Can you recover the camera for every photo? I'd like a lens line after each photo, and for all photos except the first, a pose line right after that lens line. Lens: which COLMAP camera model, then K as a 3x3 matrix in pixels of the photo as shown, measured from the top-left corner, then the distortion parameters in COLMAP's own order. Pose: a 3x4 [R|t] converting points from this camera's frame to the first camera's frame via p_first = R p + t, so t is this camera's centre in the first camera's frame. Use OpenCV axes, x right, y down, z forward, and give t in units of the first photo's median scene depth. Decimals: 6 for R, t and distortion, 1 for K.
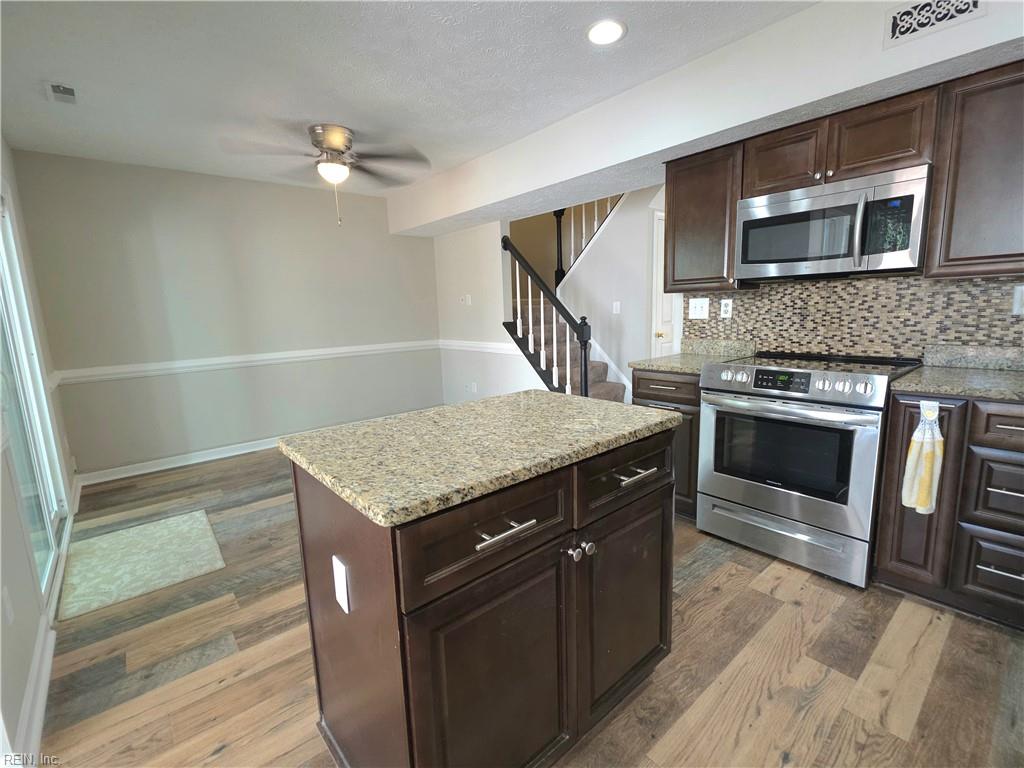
lens RADIAL K [[464.8, 0, 516.1], [0, 464.8, 385.3], [0, 0, 1]] dist [0.002301, -0.000311]
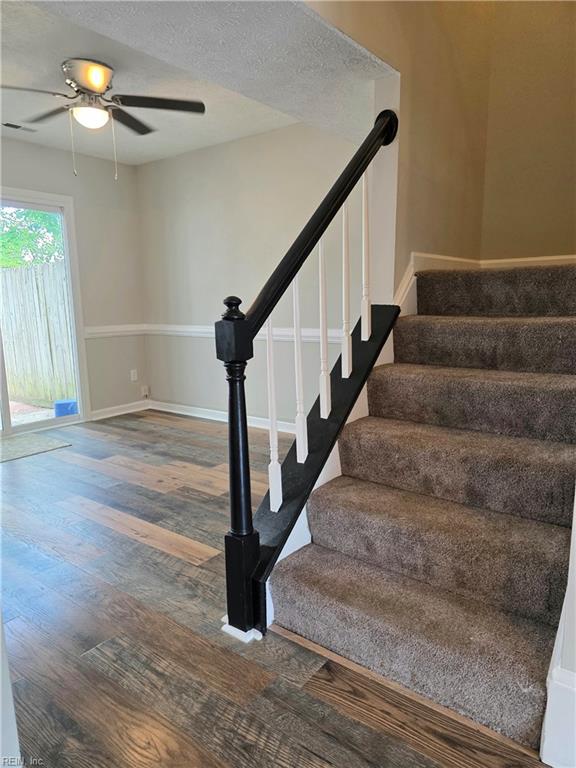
lens RADIAL K [[515.7, 0, 288.0], [0, 515.7, 384.0], [0, 0, 1]] dist [0.082166, -0.078302]
pose [[0.208767, 0.193512, -0.958629, 0.635952], [-0.154755, 0.974414, 0.162996, -0.173750], [0.965643, 0.114324, 0.233373, 1.032572]]
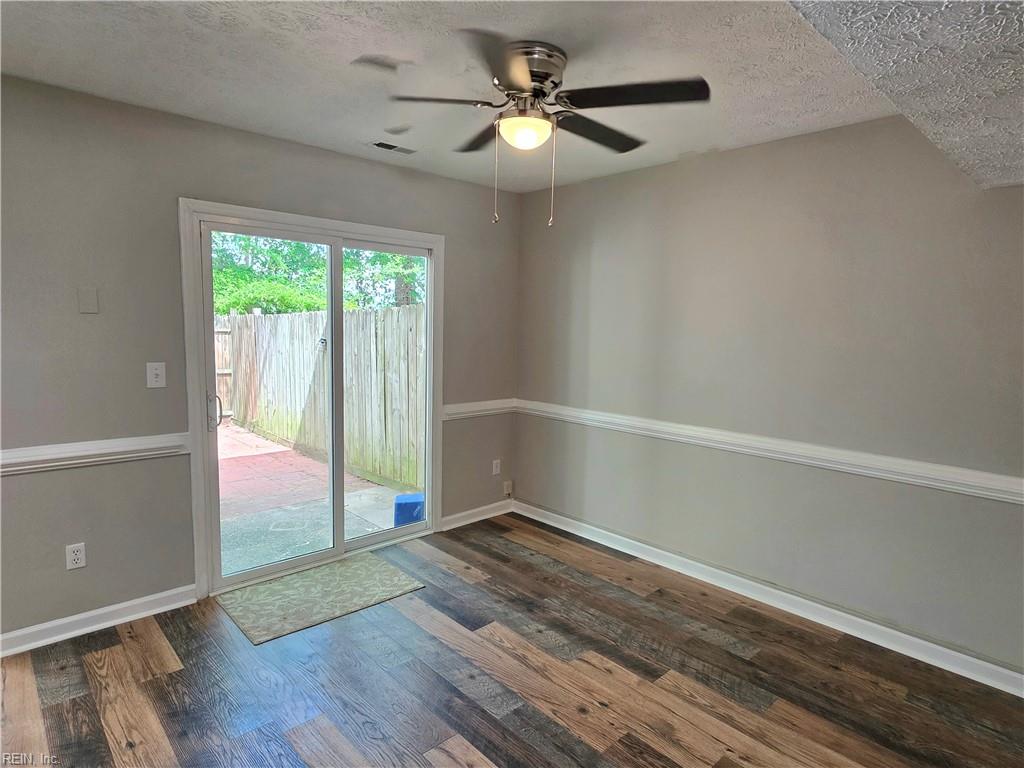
lens RADIAL K [[577.9, 0, 515.8], [0, 577.9, 377.9], [0, 0, 1]] dist [0.004494, 0.000428]
pose [[0.045286, 0.131176, -0.990324, 0.292800], [-0.184844, 0.975323, 0.120736, -0.227363], [0.981724, 0.177588, 0.068416, 0.871012]]
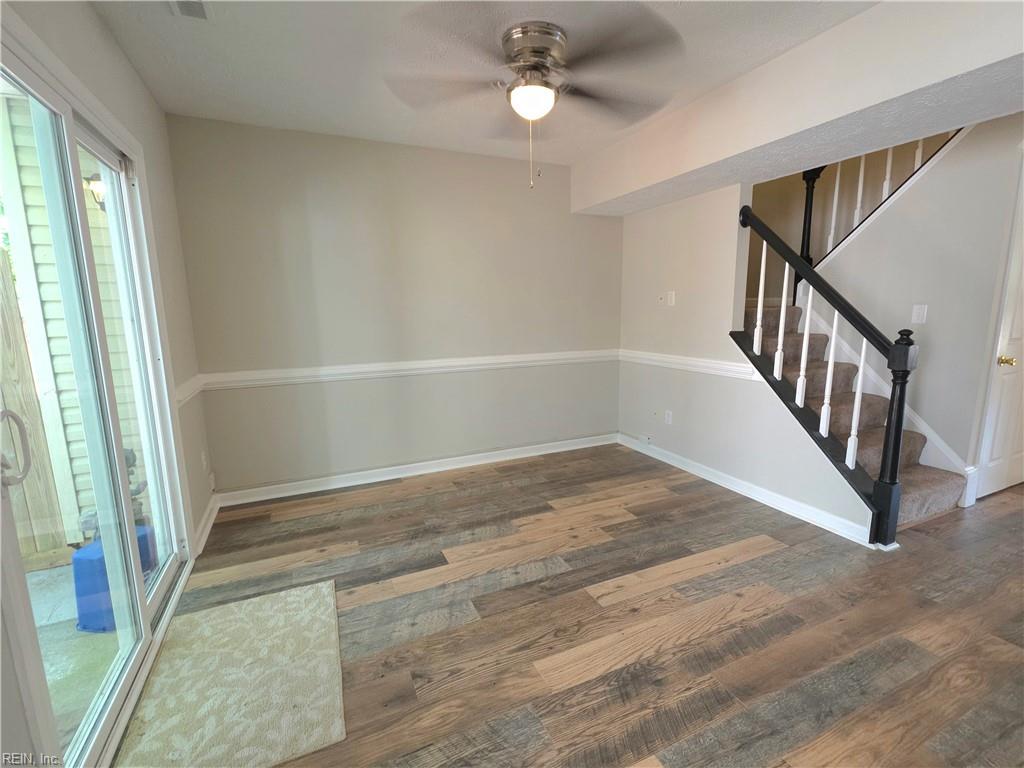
lens RADIAL K [[464.8, 0, 516.1], [0, 464.8, 385.3], [0, 0, 1]] dist [0.002301, -0.000311]
pose [[0.960729, 0.064861, -0.269800, -0.183401], [-0.063450, 0.997887, 0.013956, -0.057789], [0.270135, 0.003710, 0.962815, 0.314288]]
